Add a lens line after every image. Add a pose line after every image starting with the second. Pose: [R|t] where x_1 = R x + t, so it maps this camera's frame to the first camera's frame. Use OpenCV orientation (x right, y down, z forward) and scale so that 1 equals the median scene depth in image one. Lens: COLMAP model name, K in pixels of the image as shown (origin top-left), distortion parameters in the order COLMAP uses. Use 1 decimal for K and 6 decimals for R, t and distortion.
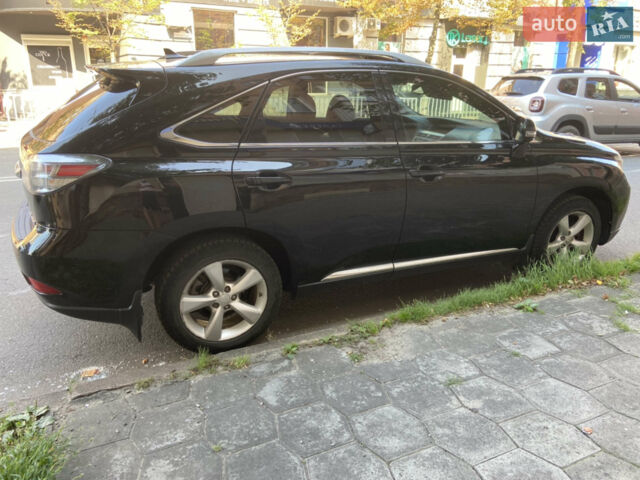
lens RADIAL K [[495.8, 0, 321.5], [0, 495.8, 234.2], [0, 0, 1]] dist [0.046436, -0.041753]
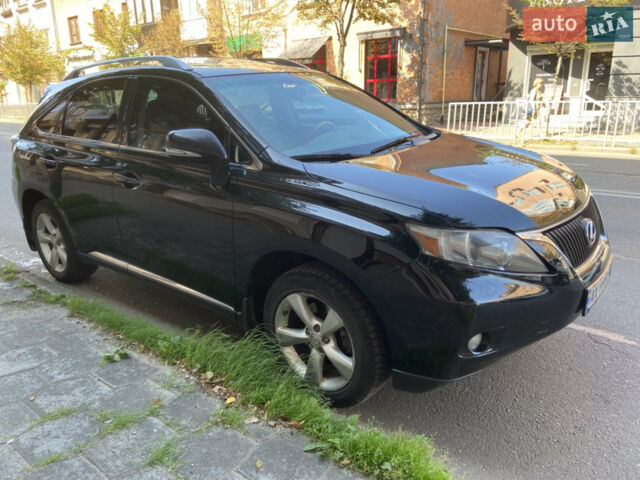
lens RADIAL K [[495.8, 0, 317.8], [0, 495.8, 240.8], [0, 0, 1]] dist [0.046436, -0.041753]
pose [[0.461678, 0.240527, -0.853815, 0.204389], [-0.240297, 0.960458, 0.140635, -0.039412], [0.853880, 0.140242, 0.501220, 0.134774]]
